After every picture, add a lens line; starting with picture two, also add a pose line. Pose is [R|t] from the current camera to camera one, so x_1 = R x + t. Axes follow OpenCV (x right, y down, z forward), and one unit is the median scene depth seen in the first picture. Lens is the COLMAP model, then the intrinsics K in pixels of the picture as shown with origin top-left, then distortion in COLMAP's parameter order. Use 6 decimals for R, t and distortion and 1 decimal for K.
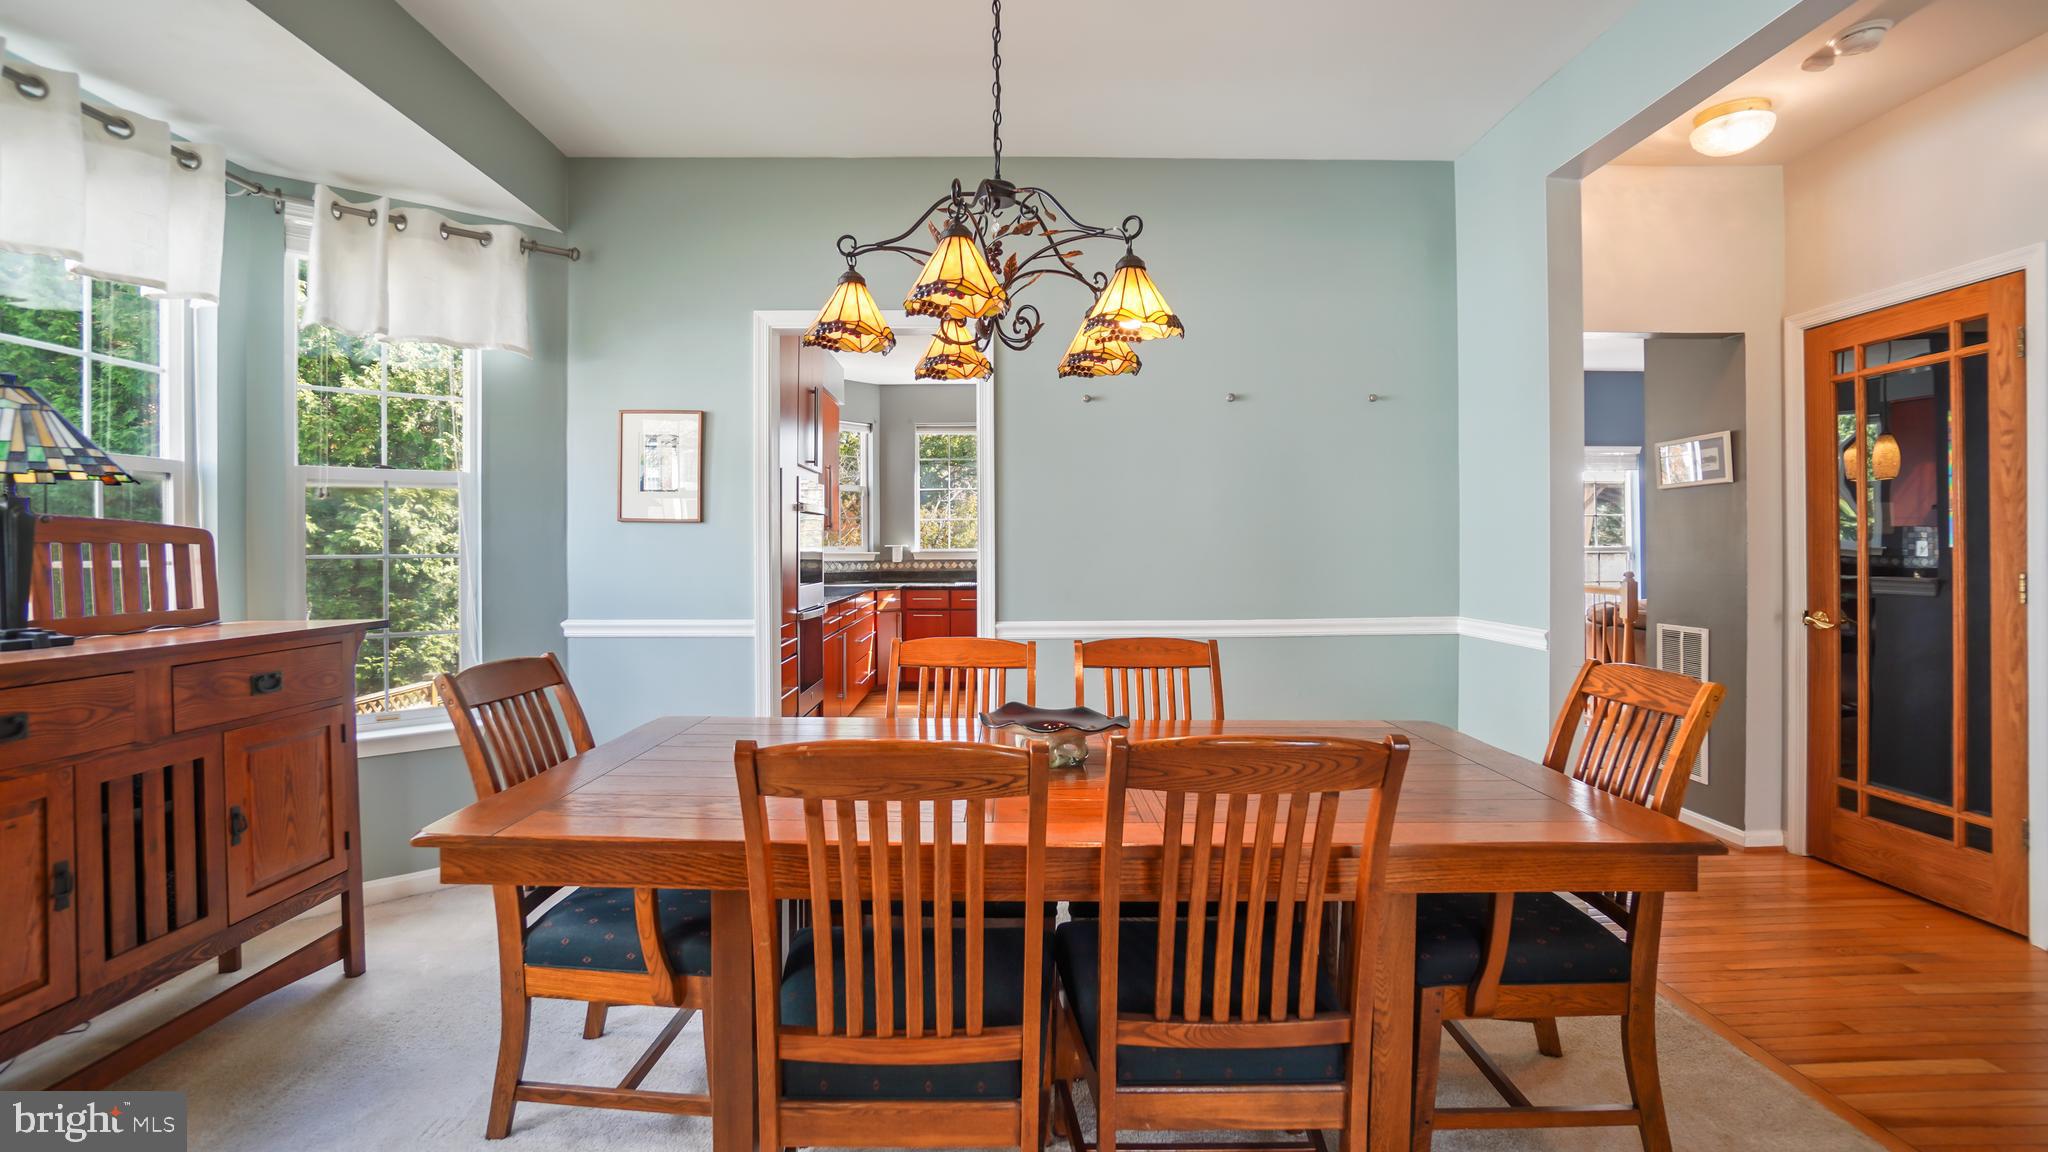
lens RADIAL K [[907.7, 0, 1010.4], [0, 907.7, 548.8], [0, 0, 1]] dist [-0.065894, 0.023959]
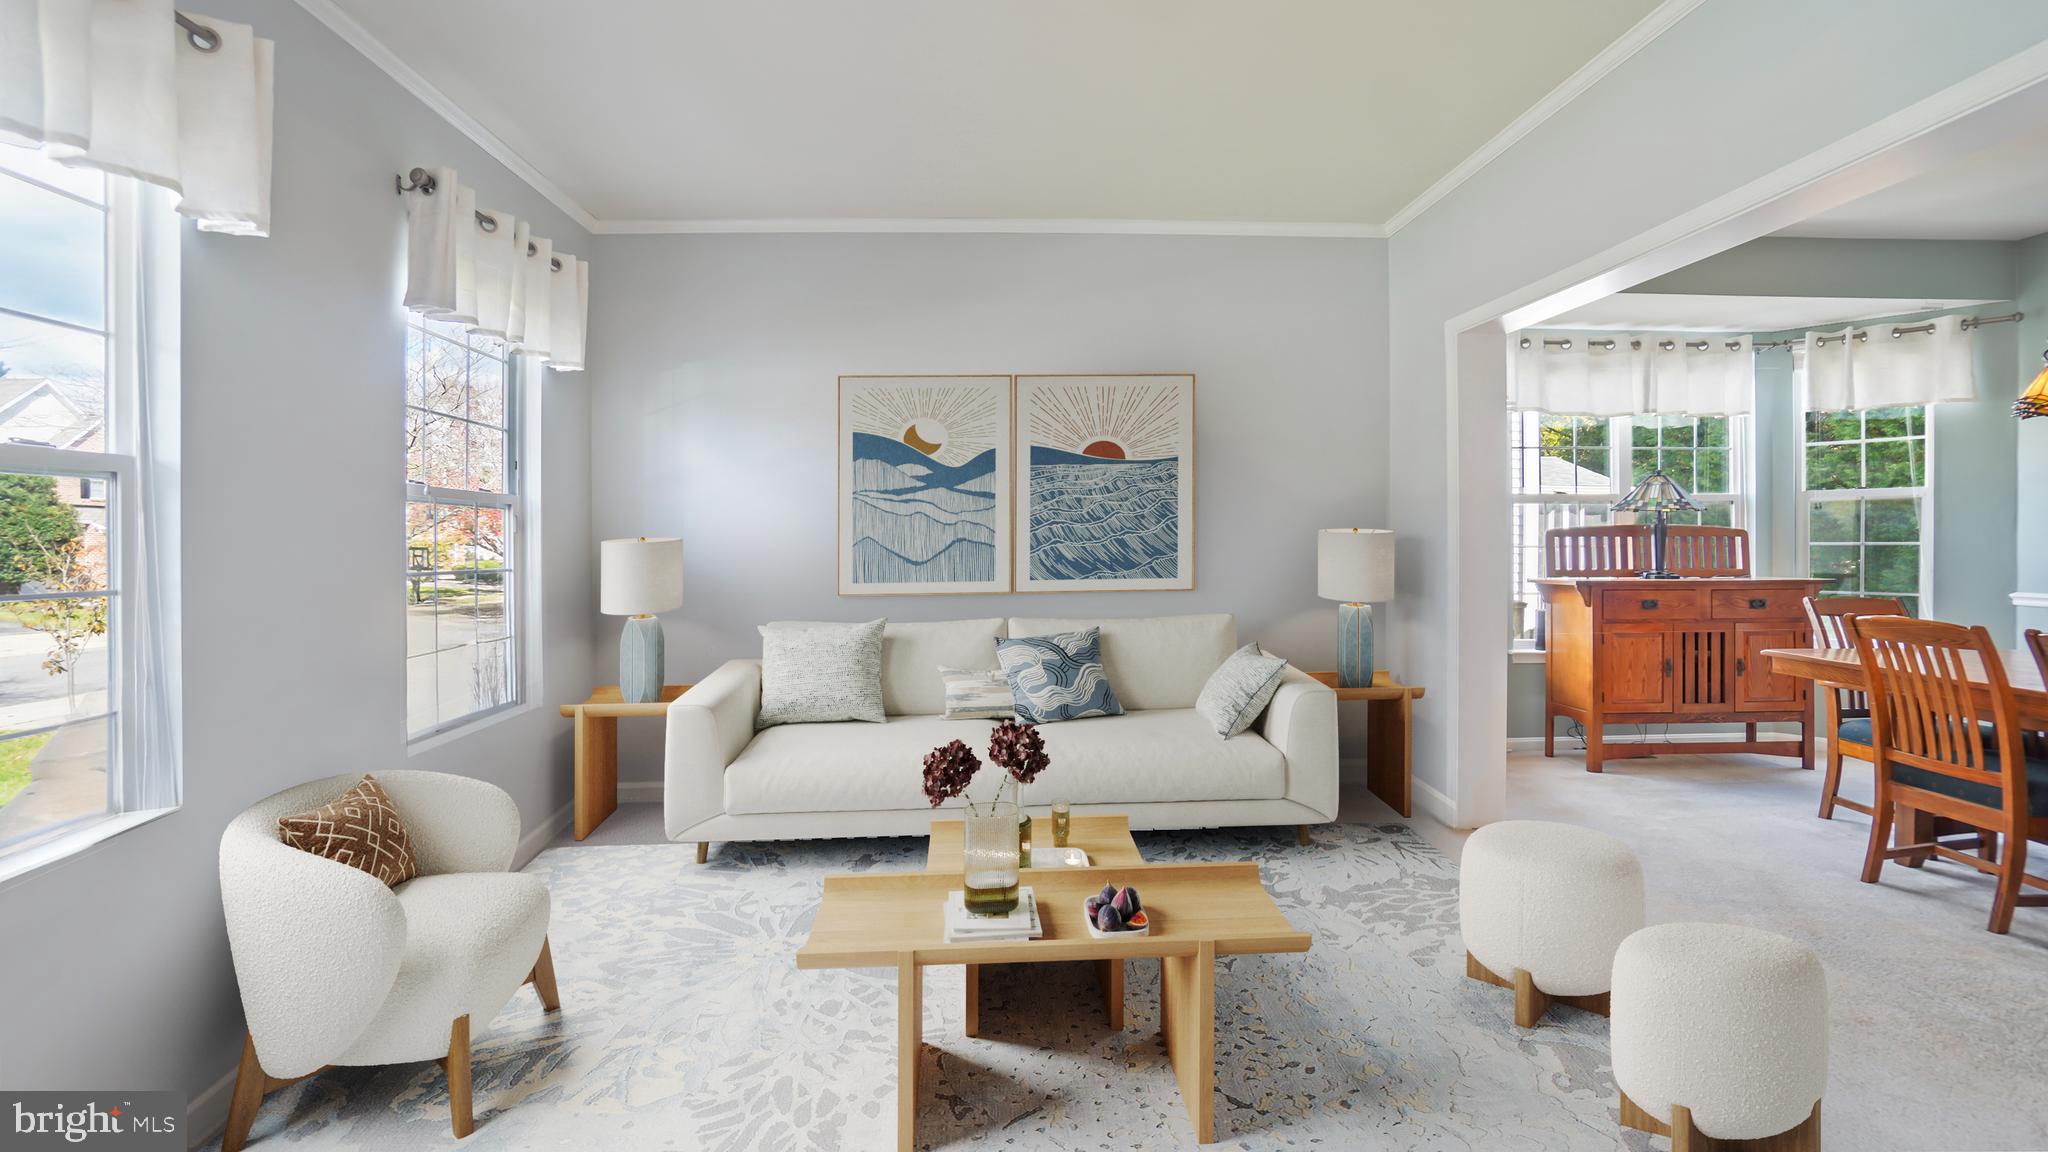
lens RADIAL K [[907.7, 0, 1010.4], [0, 907.7, 548.8], [0, 0, 1]] dist [-0.065894, 0.023959]
pose [[0.016052, 0.008333, -0.999836, 1.074364], [0.005117, 0.999951, 0.008416, -0.003614], [0.999858, -0.005251, 0.016008, -0.723259]]
